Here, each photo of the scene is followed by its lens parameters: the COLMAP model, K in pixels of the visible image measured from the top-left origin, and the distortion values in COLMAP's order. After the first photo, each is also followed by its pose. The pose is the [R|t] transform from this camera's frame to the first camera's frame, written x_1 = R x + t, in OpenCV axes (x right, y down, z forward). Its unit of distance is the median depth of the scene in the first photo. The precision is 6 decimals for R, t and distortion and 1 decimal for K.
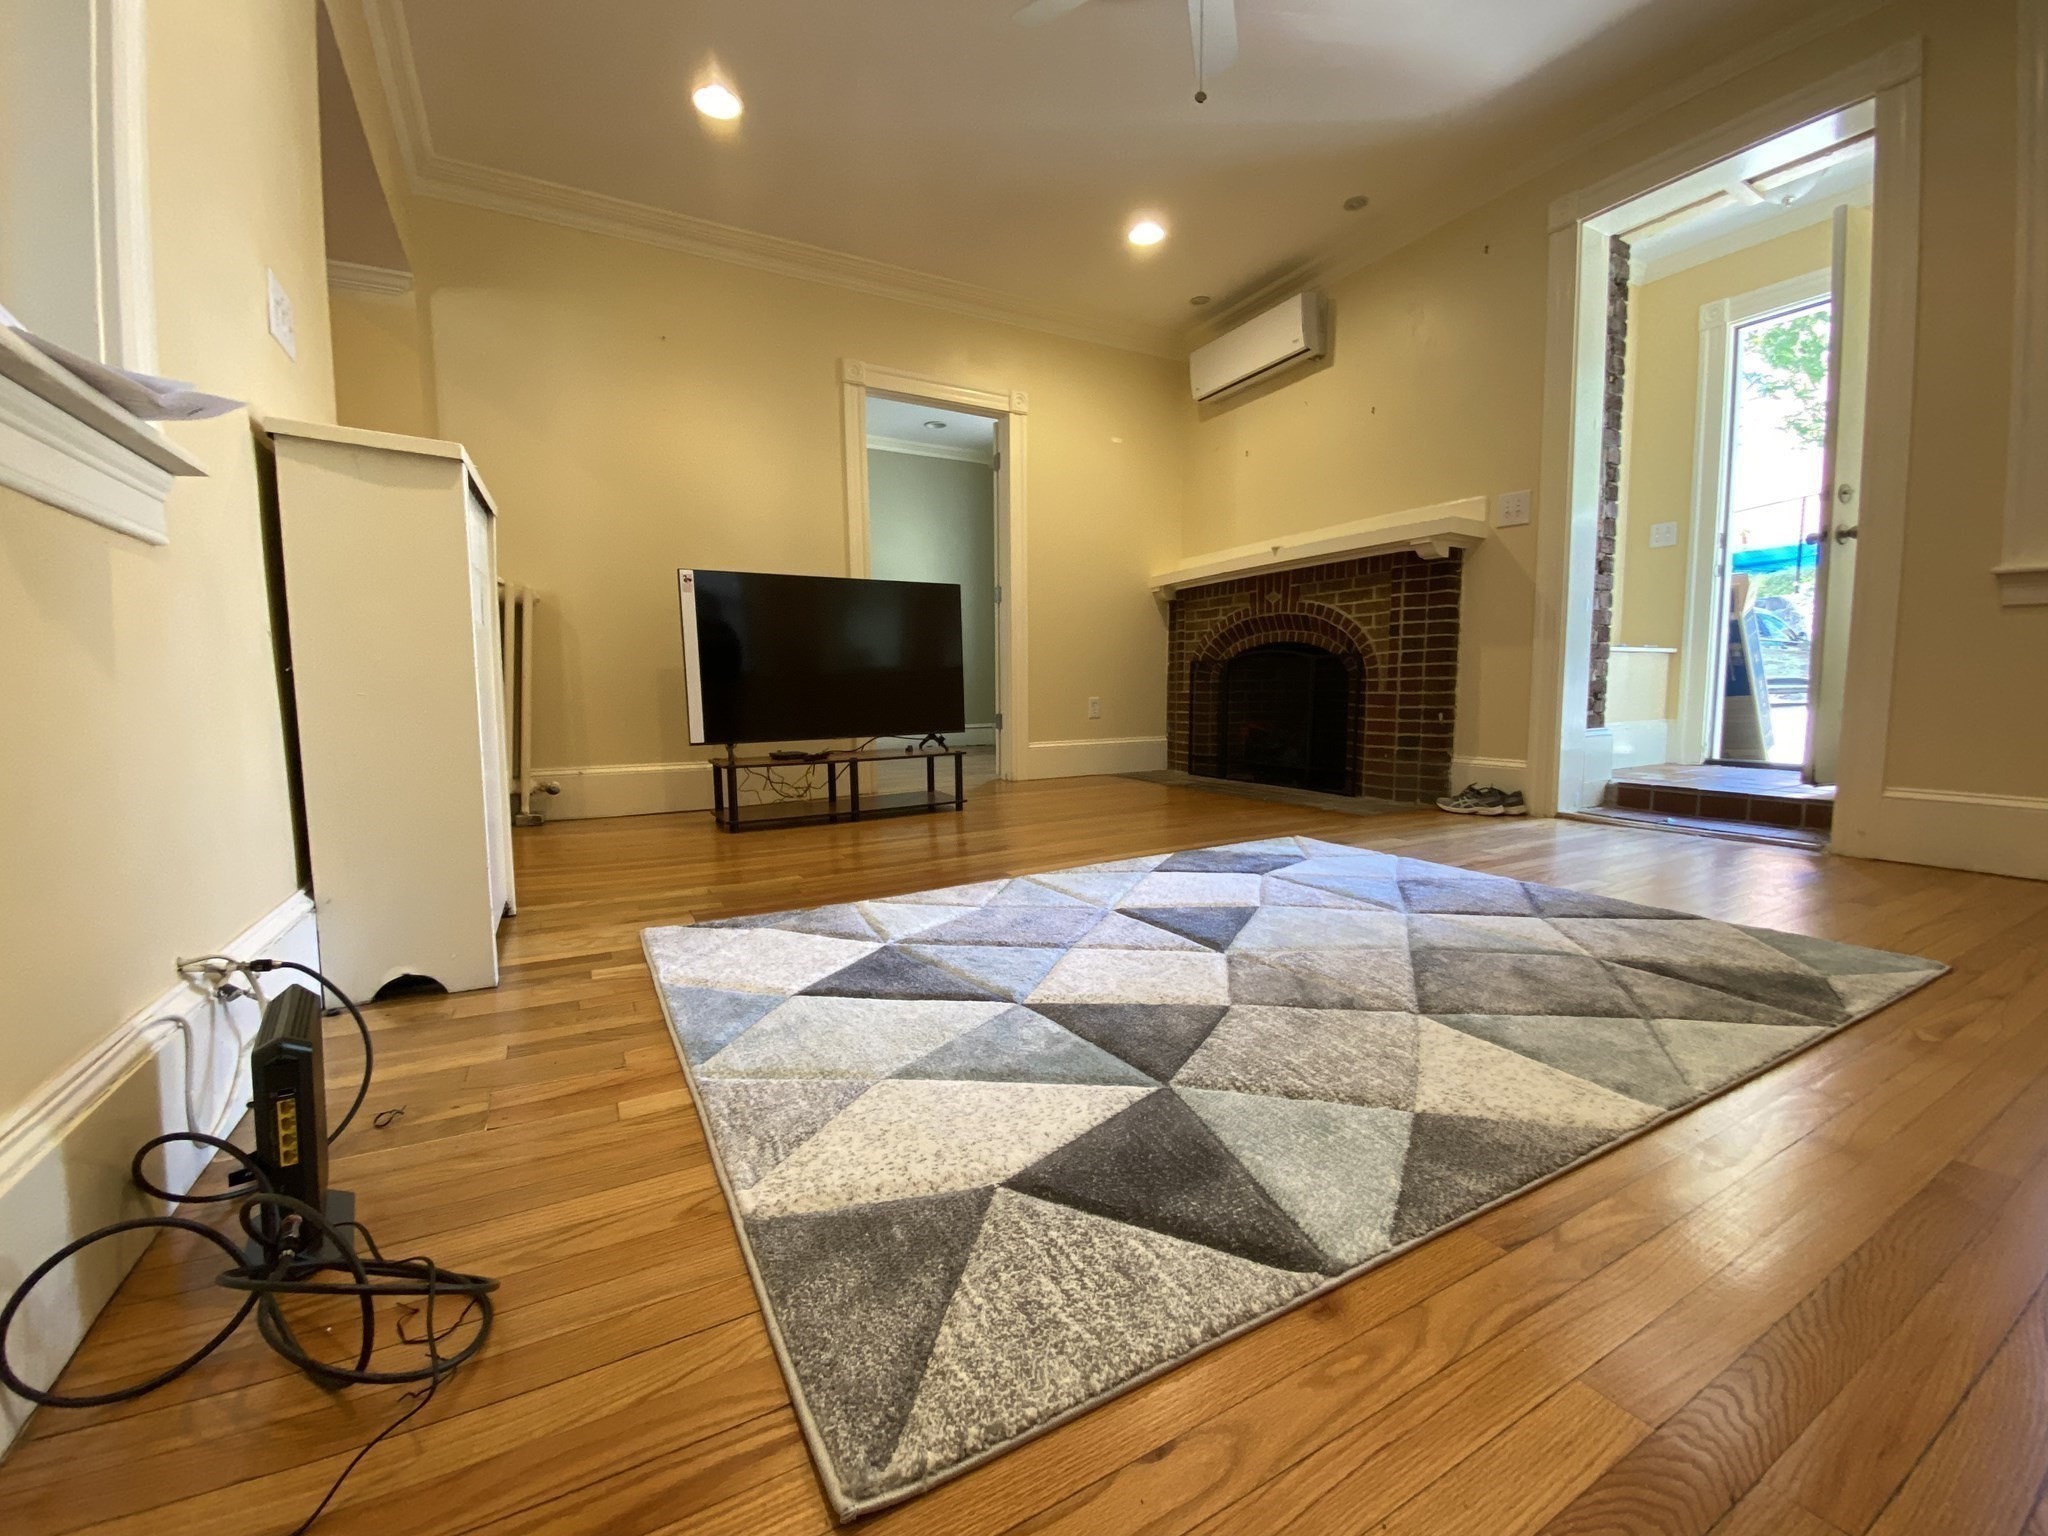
lens RADIAL K [[831.4, 0, 1024.0], [0, 831.4, 768.0], [0, 0, 1]] dist [0.020819, -0.017138]
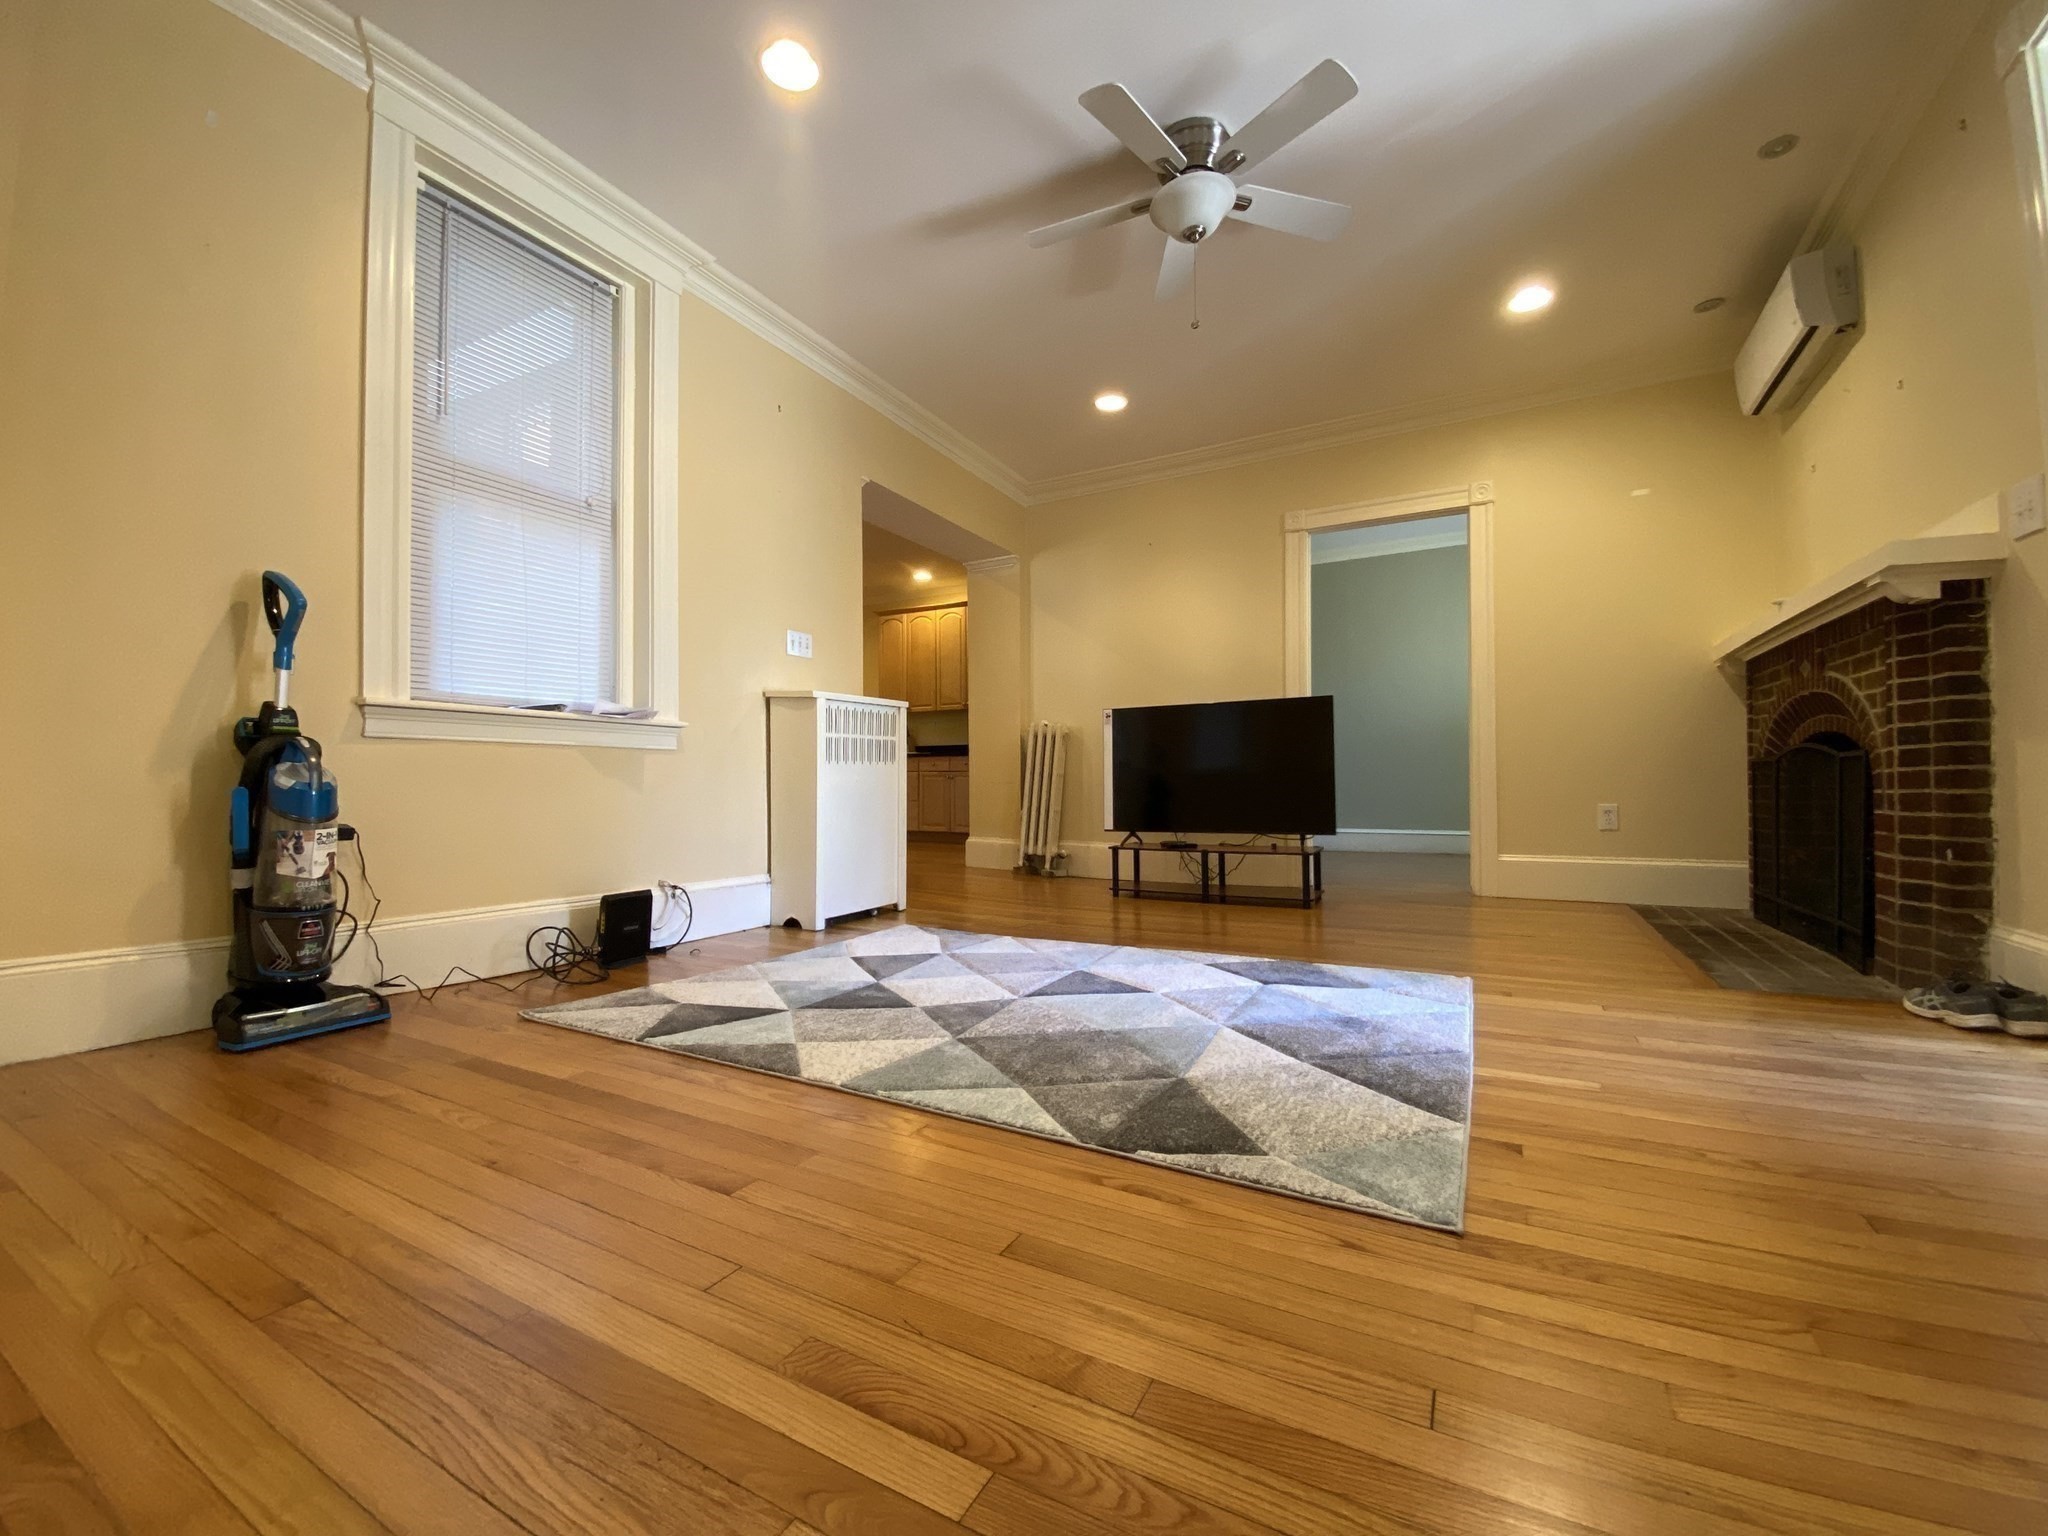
lens RADIAL K [[831.4, 0, 1024.0], [0, 831.4, 768.0], [0, 0, 1]] dist [0.020819, -0.017138]
pose [[0.537174, -0.007753, -0.843436, 0.648739], [-0.084622, 0.994417, -0.063036, -0.030052], [0.839216, 0.105235, 0.533519, 0.113674]]
